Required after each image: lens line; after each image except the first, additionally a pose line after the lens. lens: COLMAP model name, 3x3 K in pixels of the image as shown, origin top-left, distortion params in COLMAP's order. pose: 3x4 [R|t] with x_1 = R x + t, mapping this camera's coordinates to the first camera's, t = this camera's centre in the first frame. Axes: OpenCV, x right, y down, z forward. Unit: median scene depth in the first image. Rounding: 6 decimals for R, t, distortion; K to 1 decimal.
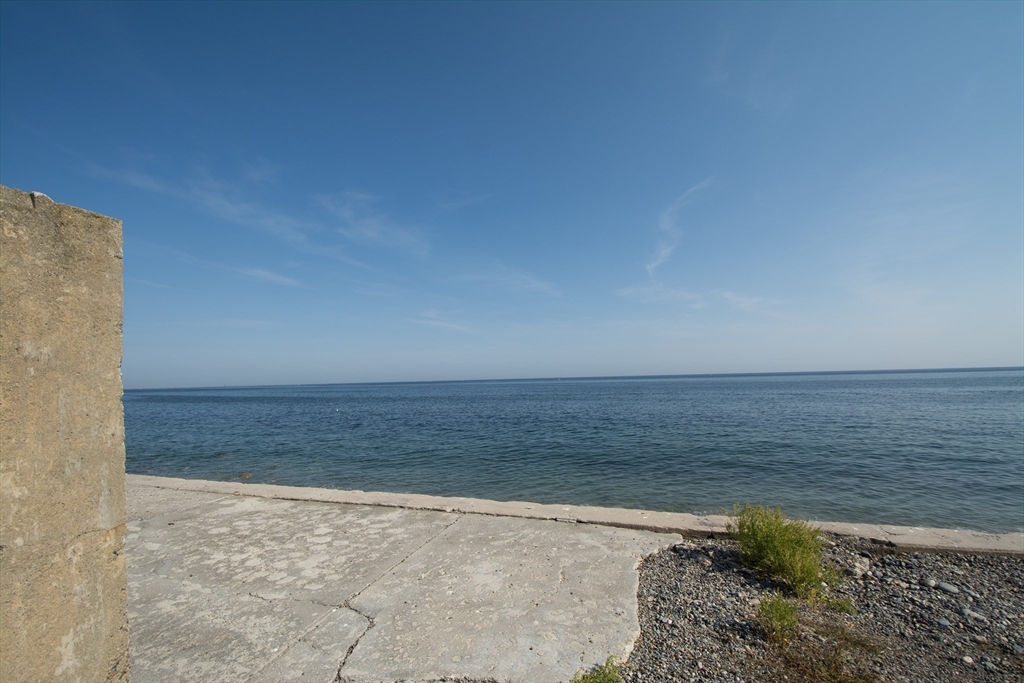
lens RADIAL K [[436.7, 0, 513.0], [0, 436.7, 342.0], [0, 0, 1]] dist [-0.018996, -0.003799]
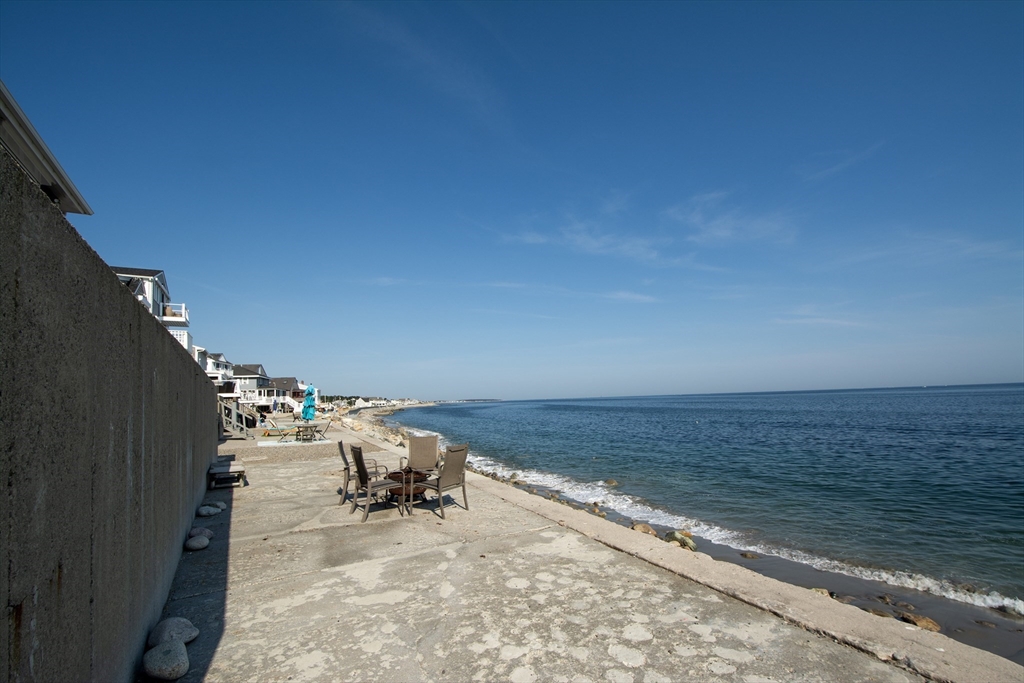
lens RADIAL K [[436.7, 0, 516.5], [0, 436.7, 380.7], [0, 0, 1]] dist [-0.018996, -0.003799]
pose [[0.714114, -0.027485, -0.699489, -0.100182], [0.072872, 0.996719, 0.035232, 0.033441], [0.696226, -0.076133, 0.713774, 0.400689]]
